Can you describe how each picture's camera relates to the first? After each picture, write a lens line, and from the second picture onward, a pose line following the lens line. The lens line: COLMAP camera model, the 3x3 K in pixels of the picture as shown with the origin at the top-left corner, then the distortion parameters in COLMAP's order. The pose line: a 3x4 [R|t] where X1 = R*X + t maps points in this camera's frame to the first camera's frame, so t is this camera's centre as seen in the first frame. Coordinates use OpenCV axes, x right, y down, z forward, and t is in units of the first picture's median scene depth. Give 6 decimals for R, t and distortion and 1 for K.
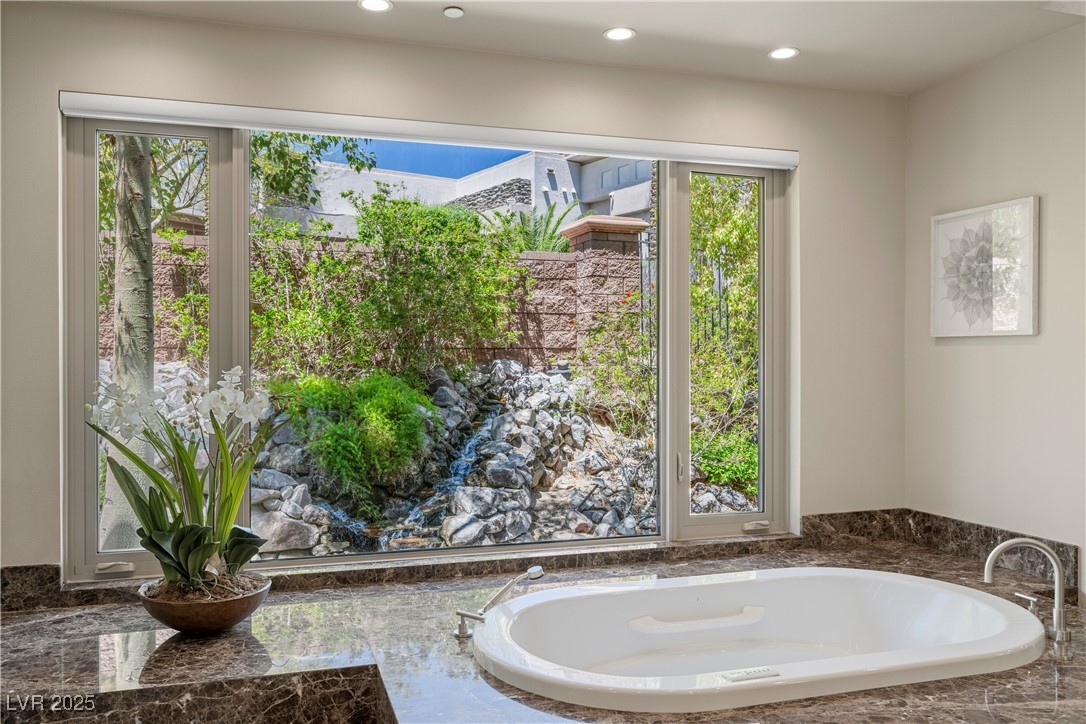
lens RADIAL K [[862.3, 0, 535.2], [0, 862.3, 365.3], [0, 0, 1]] dist [-0.002158, -0.001661]
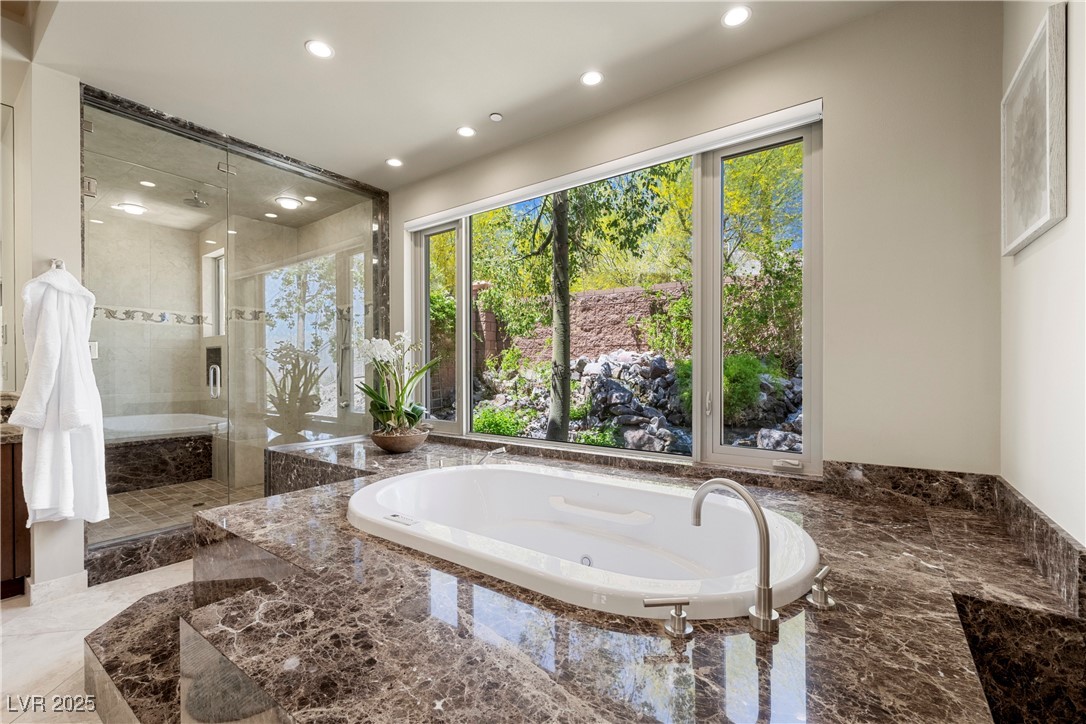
lens RADIAL K [[463.9, 0, 542.6], [0, 463.9, 370.0], [0, 0, 1]] dist [-0.003847, -0.000285]
pose [[0.597607, 0.003082, -0.801783, 0.575034], [0.000983, 0.999989, 0.004577, 0.070263], [0.801789, -0.003524, 0.597597, 0.437572]]
